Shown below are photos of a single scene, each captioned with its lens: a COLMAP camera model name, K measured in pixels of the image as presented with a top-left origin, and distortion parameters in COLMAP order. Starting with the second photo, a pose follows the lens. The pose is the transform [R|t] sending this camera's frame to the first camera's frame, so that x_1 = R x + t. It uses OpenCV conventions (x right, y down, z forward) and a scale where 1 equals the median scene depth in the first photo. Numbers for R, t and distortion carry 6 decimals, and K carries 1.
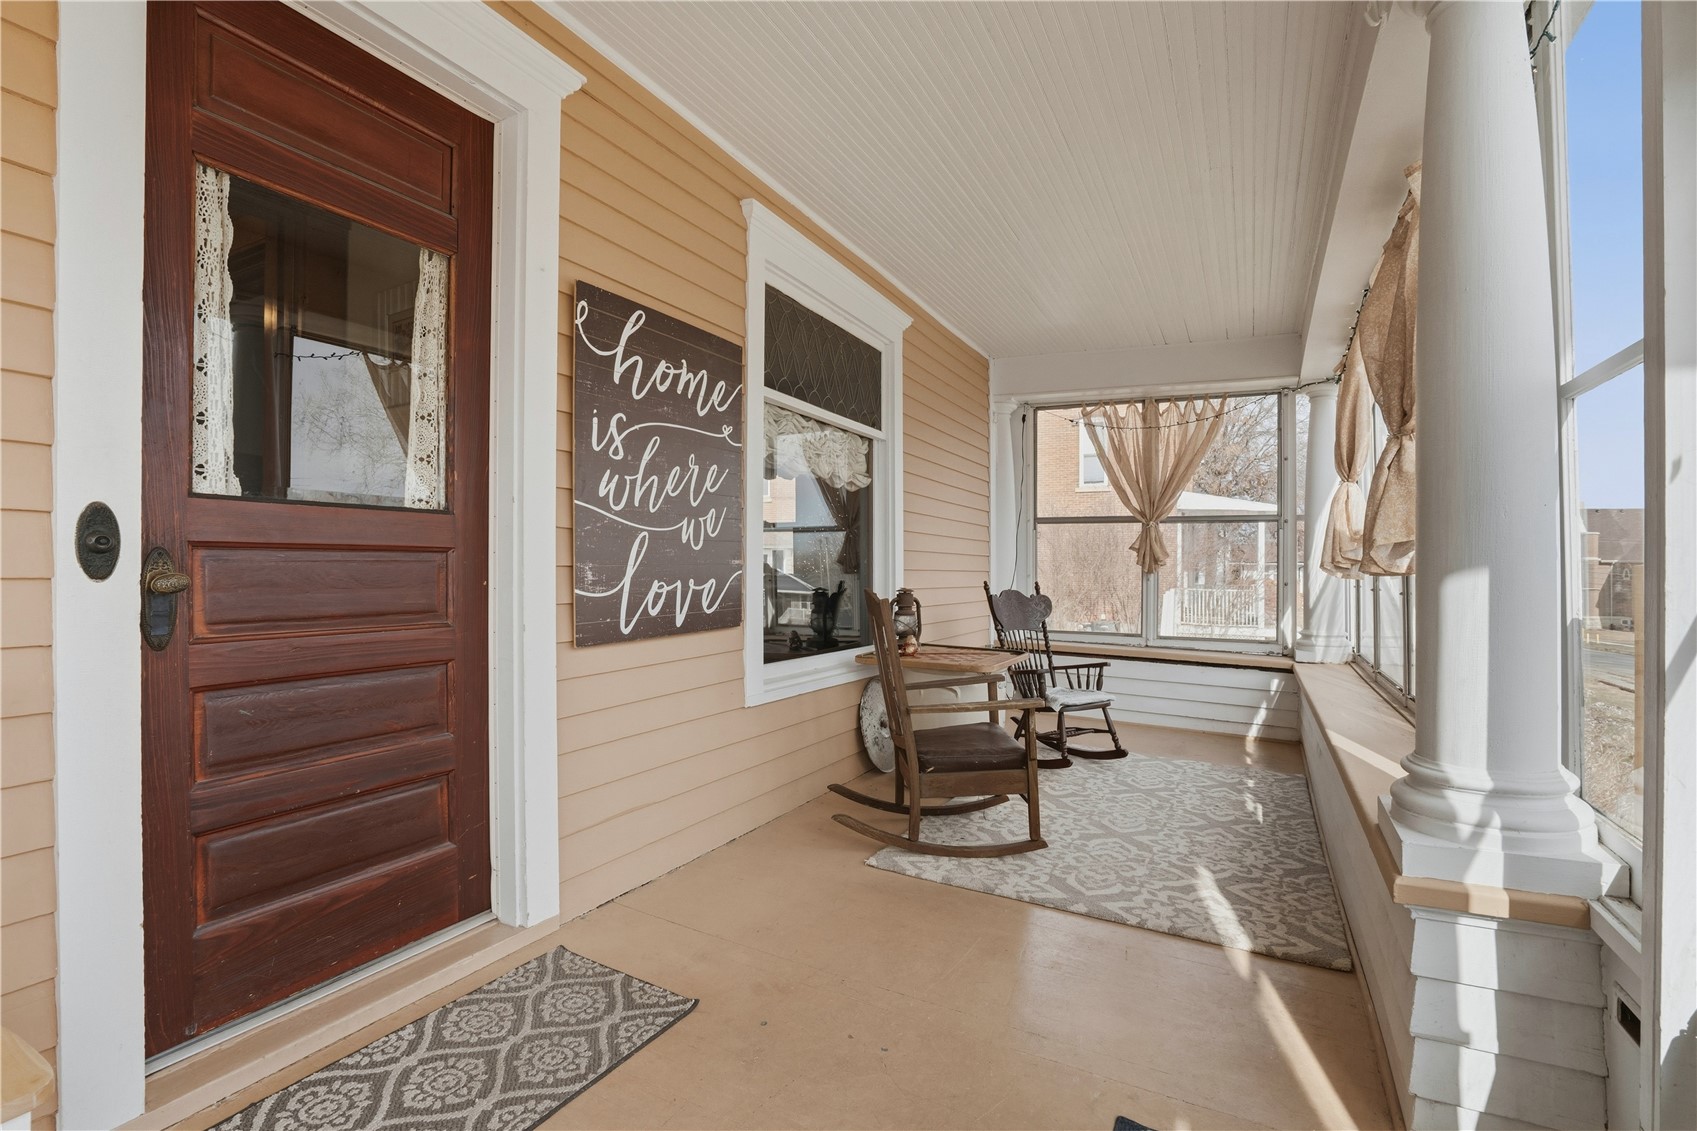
lens RADIAL K [[779.2, 0, 848.5], [0, 779.2, 565.5], [0, 0, 1]] dist [-0.057015, 0.000057]
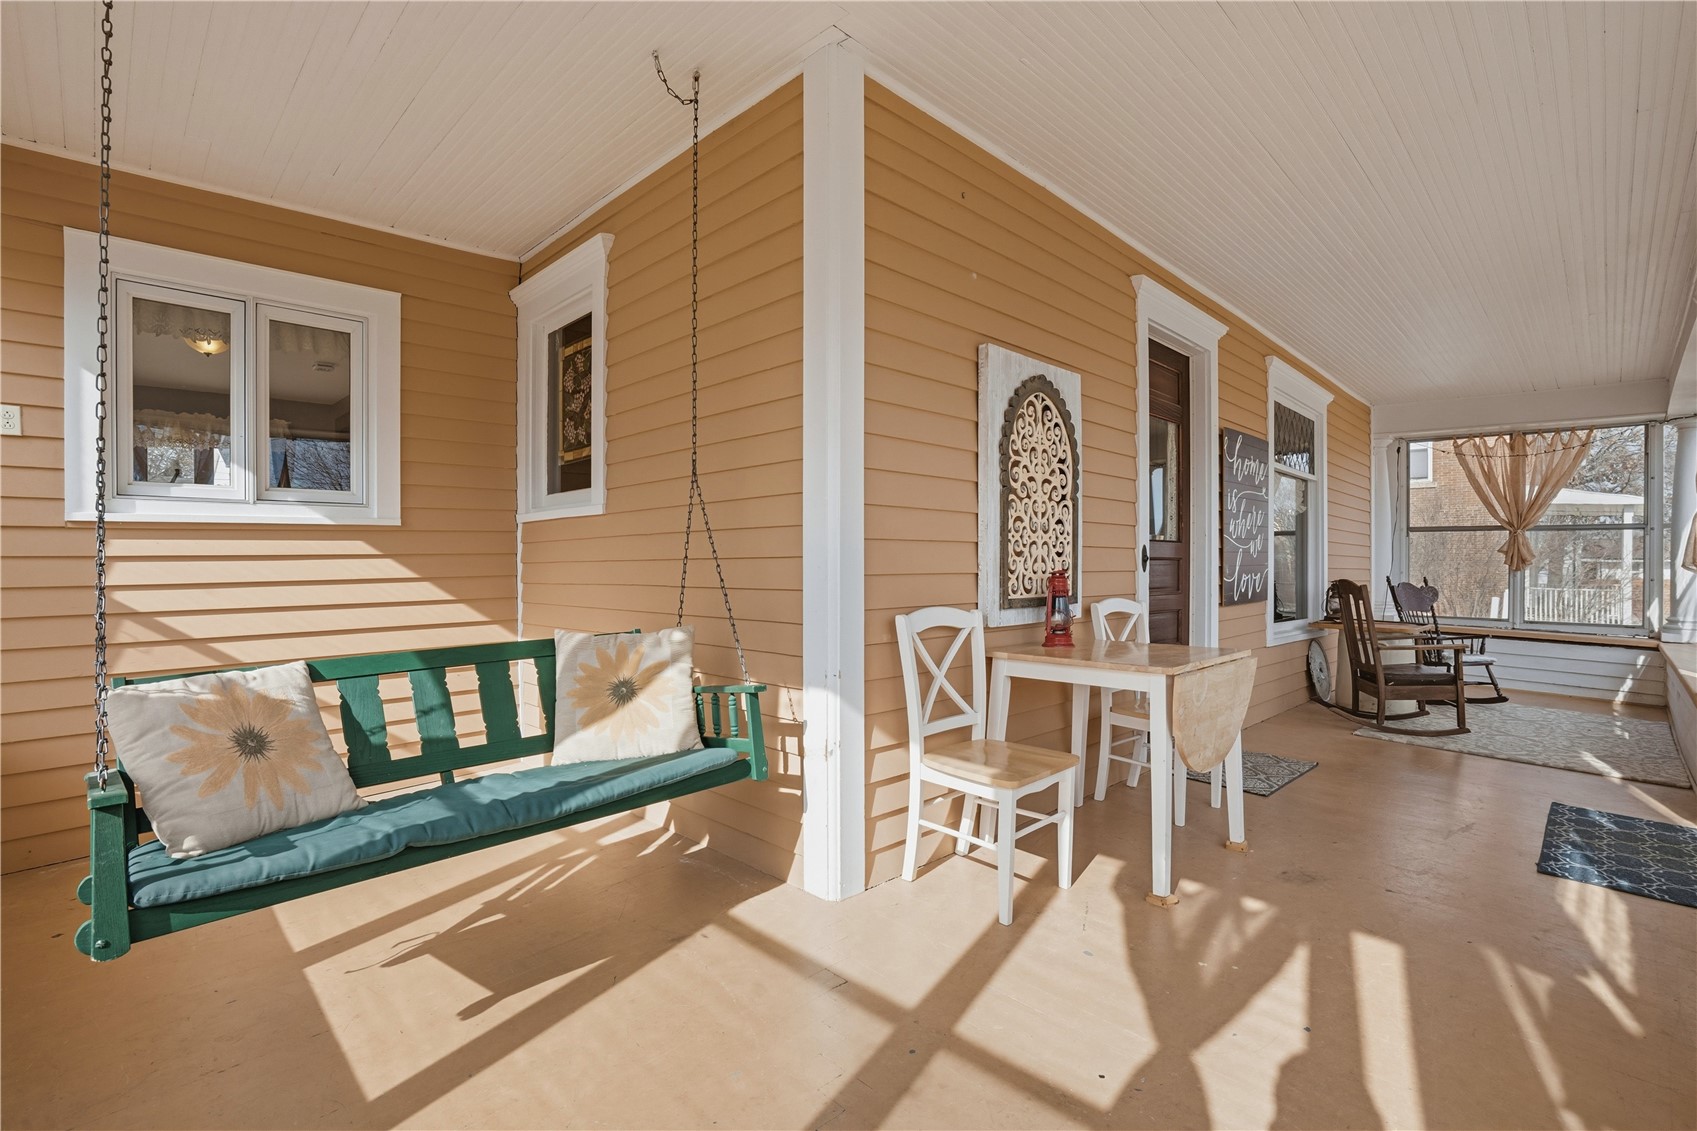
lens RADIAL K [[833.8, 0, 848.5], [0, 833.8, 565.5], [0, 0, 1]] dist [0.001972, 0.000730]
pose [[0.967209, -0.001013, -0.253978, -0.335602], [0.001772, 0.999995, 0.002760, -0.004430], [0.253974, -0.003120, 0.967206, -0.627076]]
